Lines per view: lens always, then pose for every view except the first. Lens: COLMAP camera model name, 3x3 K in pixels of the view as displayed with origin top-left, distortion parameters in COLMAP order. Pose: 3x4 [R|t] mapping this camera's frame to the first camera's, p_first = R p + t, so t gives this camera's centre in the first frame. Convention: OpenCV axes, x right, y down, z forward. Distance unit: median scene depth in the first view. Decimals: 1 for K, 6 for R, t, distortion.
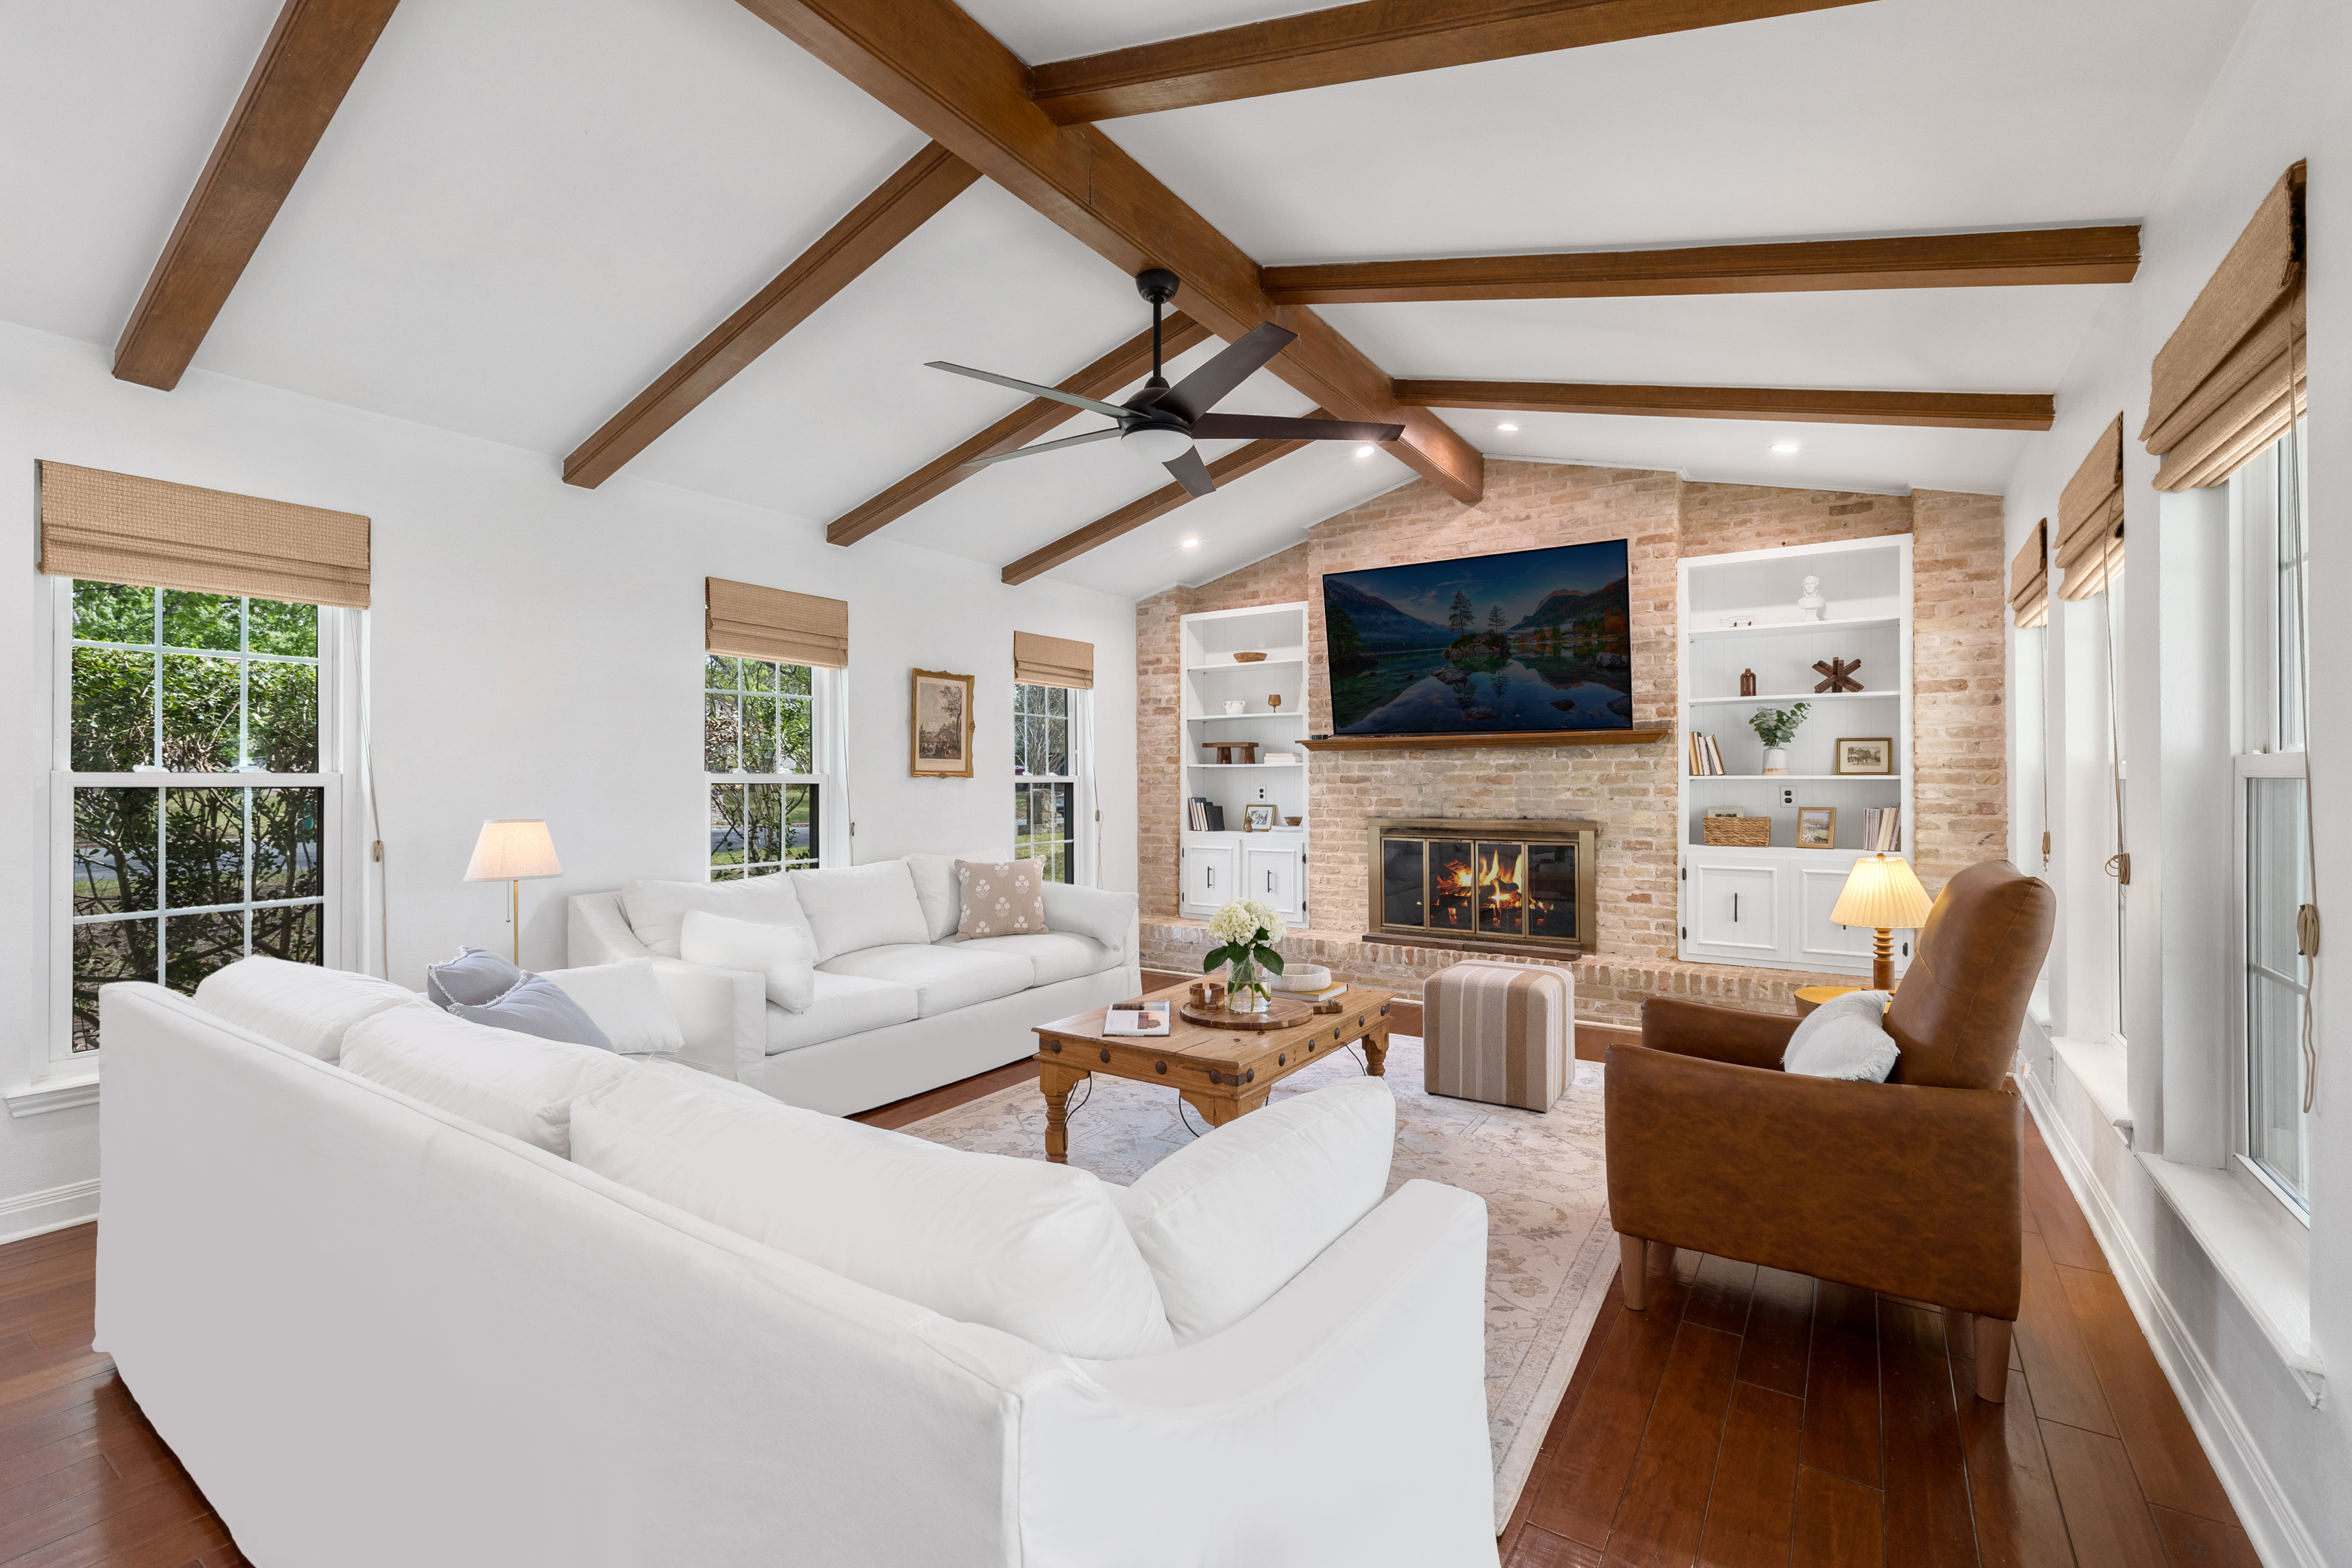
lens RADIAL K [[1000.0, 0, 1154.5], [0, 1000.0, 776.2], [0, 0, 1]] dist [0.004481, 0.000089]
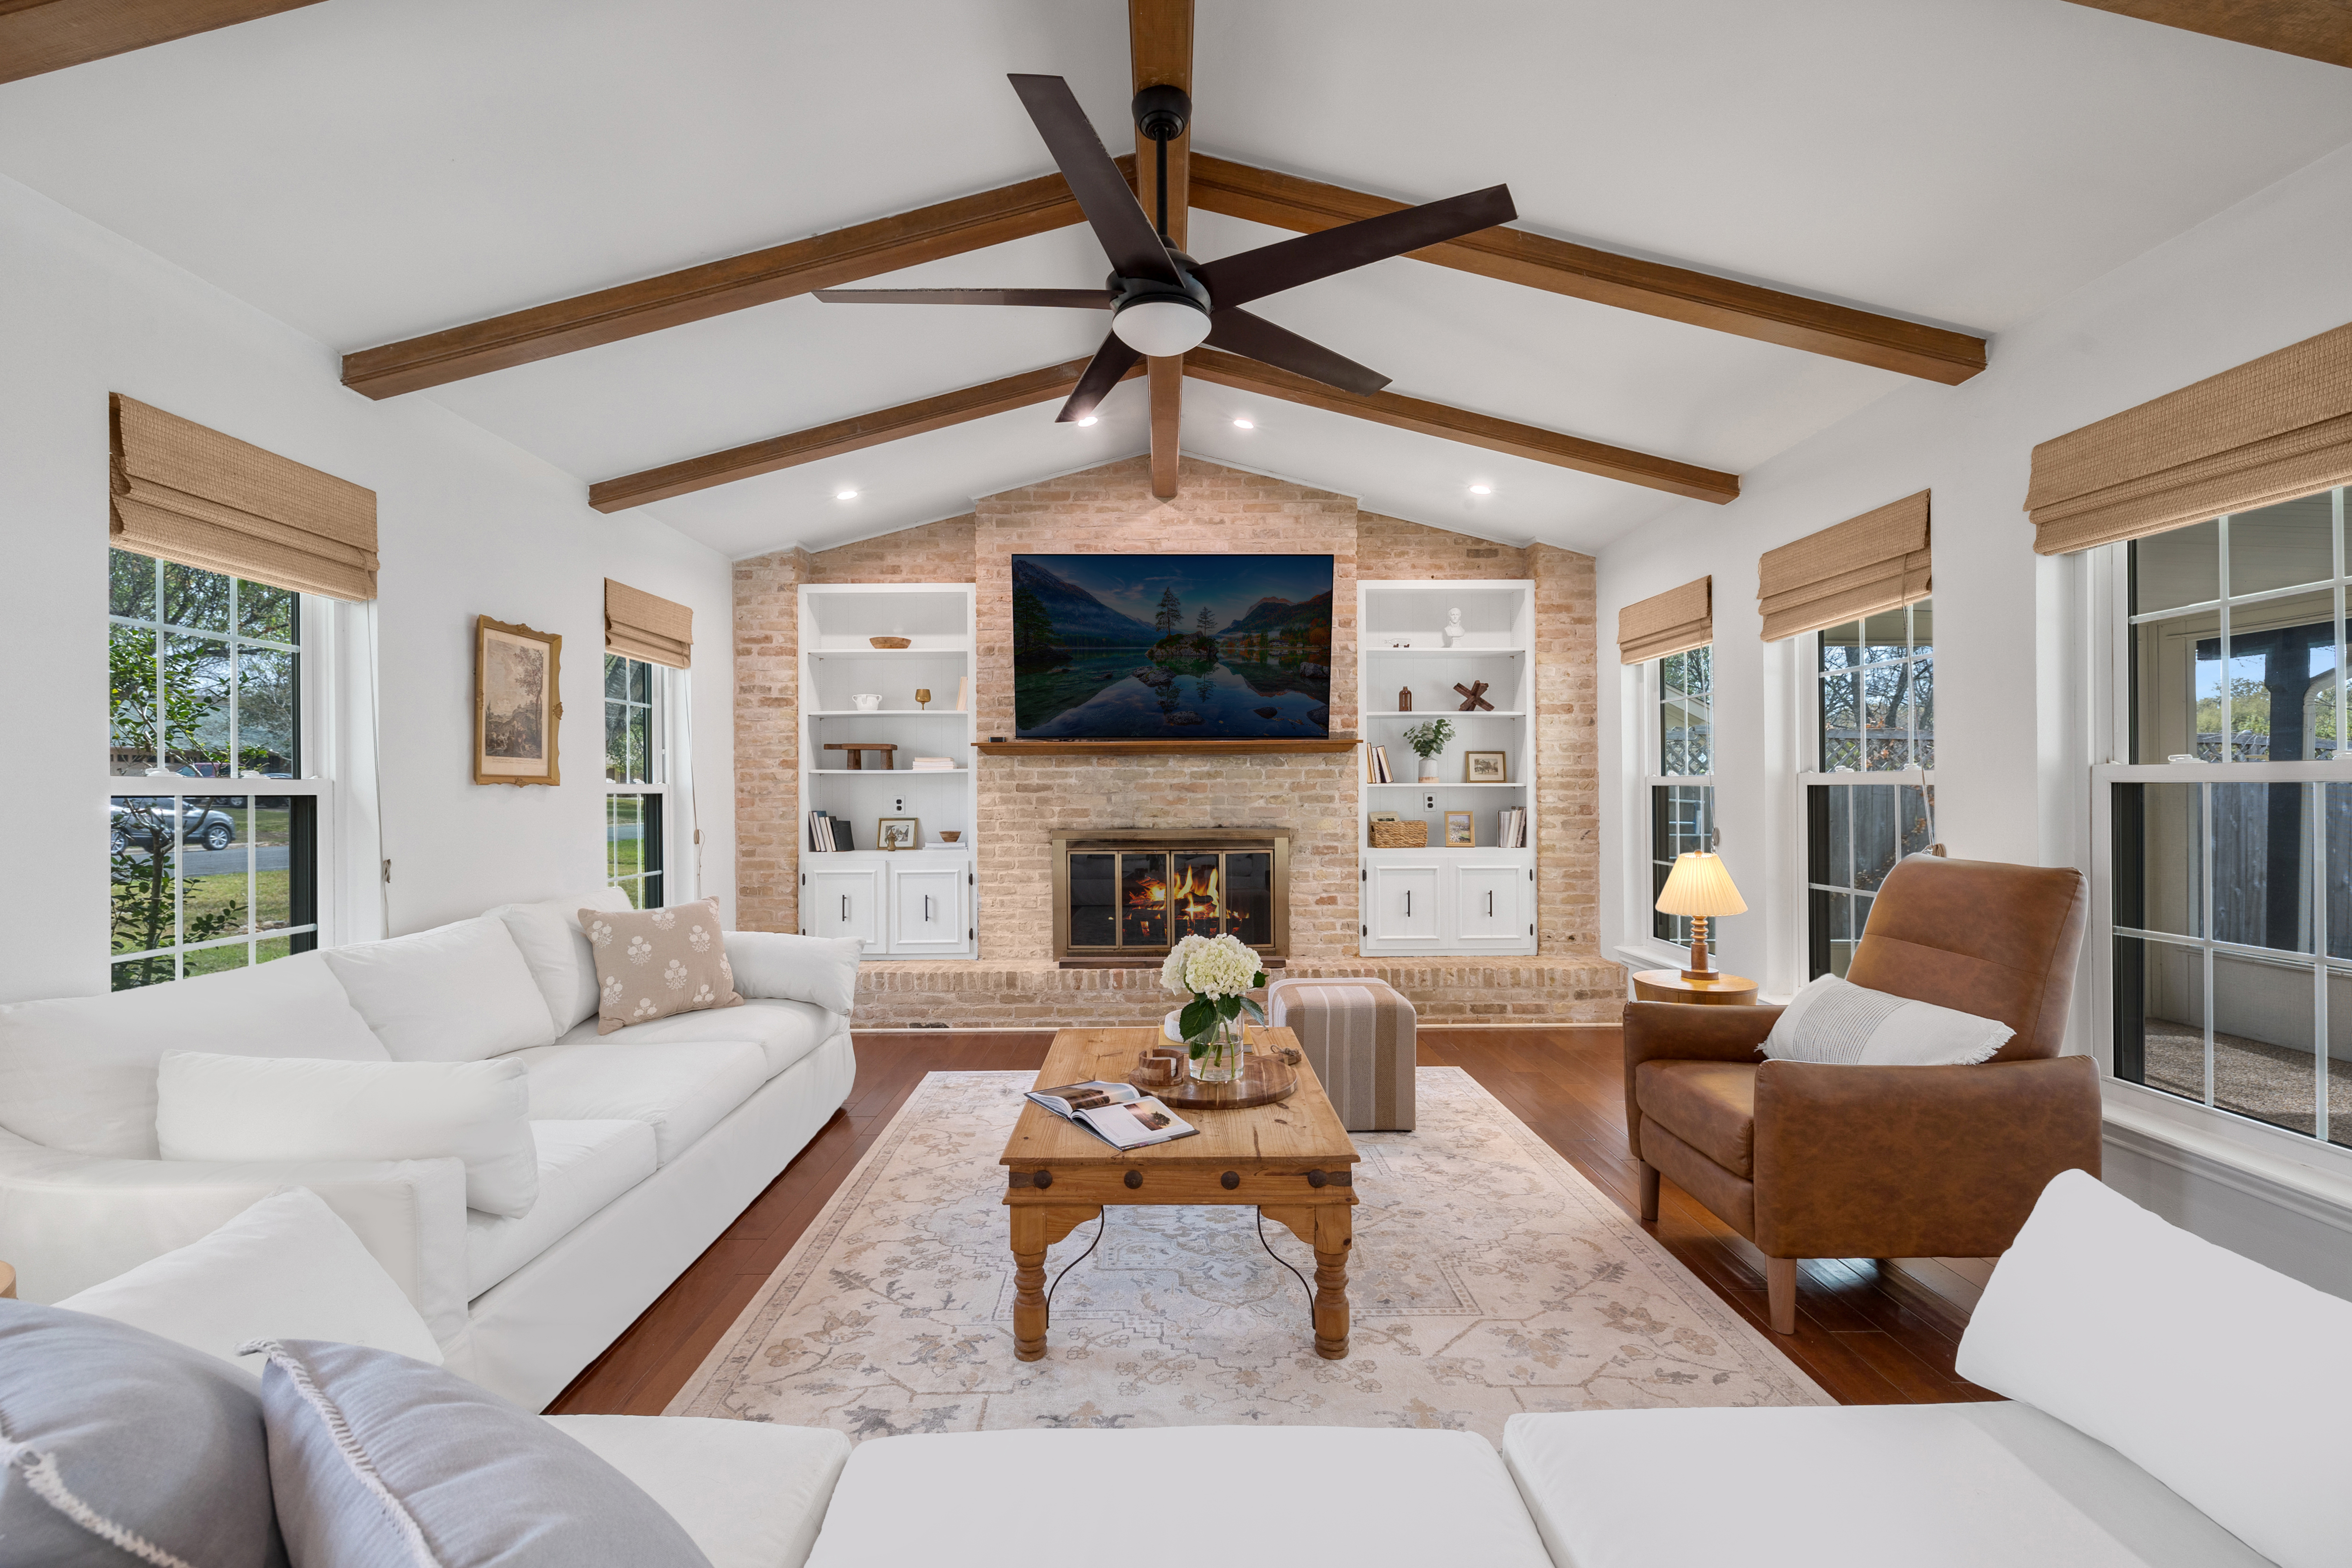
lens RADIAL K [[1000.2, 0, 1178.4], [0, 1000.2, 784.9], [0, 0, 1]] dist [0.004481, 0.000089]
pose [[0.831558, -0.000095, 0.555438, -0.238451], [0.000947, 0.999999, -0.001248, 0.002585], [-0.555437, 0.001564, 0.831557, 0.230216]]
